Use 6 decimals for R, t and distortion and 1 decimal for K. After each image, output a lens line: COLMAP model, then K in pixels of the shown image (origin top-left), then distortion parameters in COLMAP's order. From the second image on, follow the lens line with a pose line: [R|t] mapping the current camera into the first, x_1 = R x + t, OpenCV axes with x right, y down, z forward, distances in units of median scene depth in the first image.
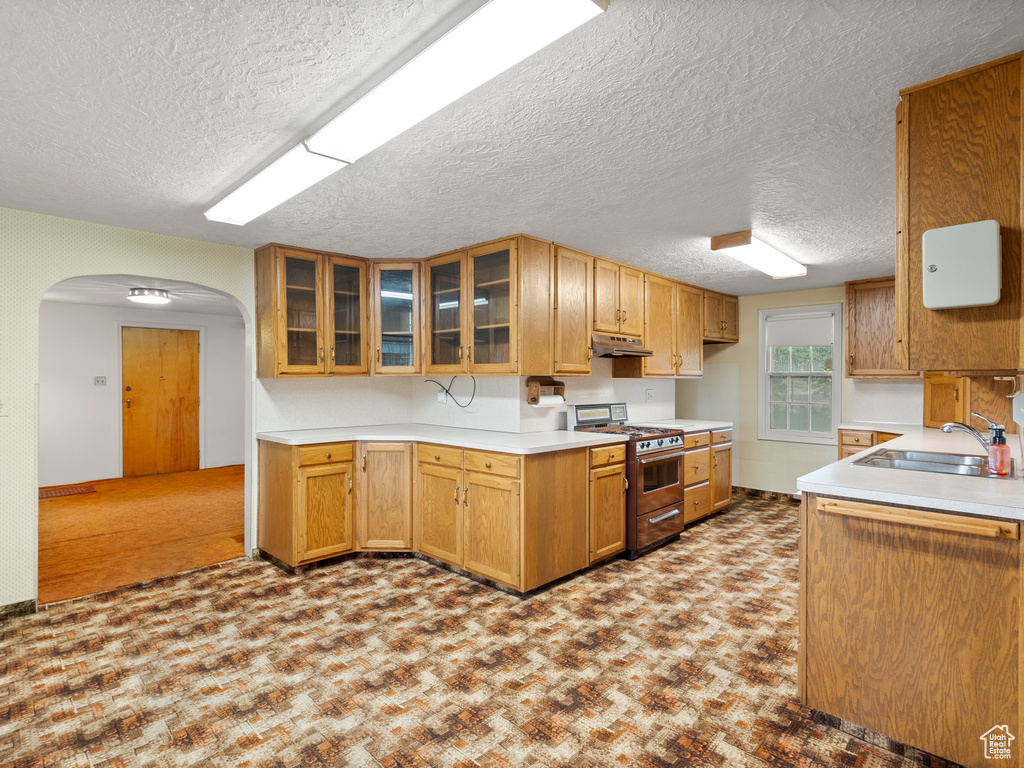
lens RADIAL K [[532.7, 0, 514.6], [0, 532.7, 383.7], [0, 0, 1]] dist [-0.002539, 0.002329]
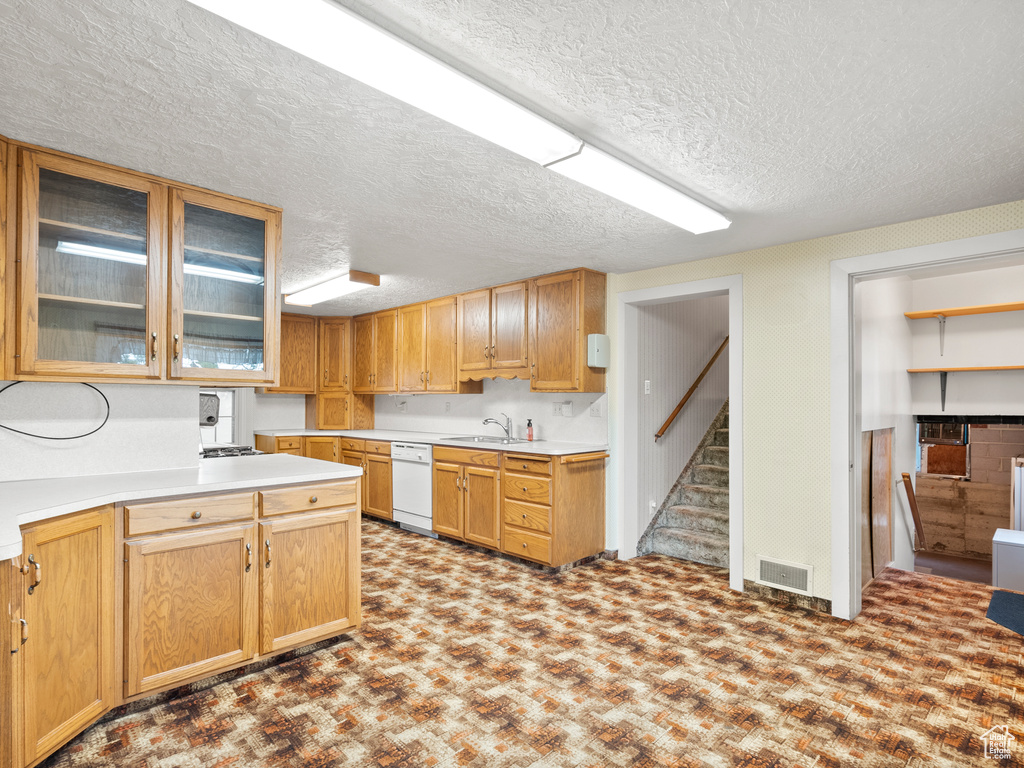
lens RADIAL K [[532.7, 0, 515.2], [0, 532.7, 402.0], [0, 0, 1]] dist [-0.002539, 0.002329]
pose [[0.022798, -0.005571, 0.999725, -0.864129], [-0.001465, 0.999983, 0.005606, 0.002109], [-0.999739, -0.001592, 0.022790, 0.703385]]
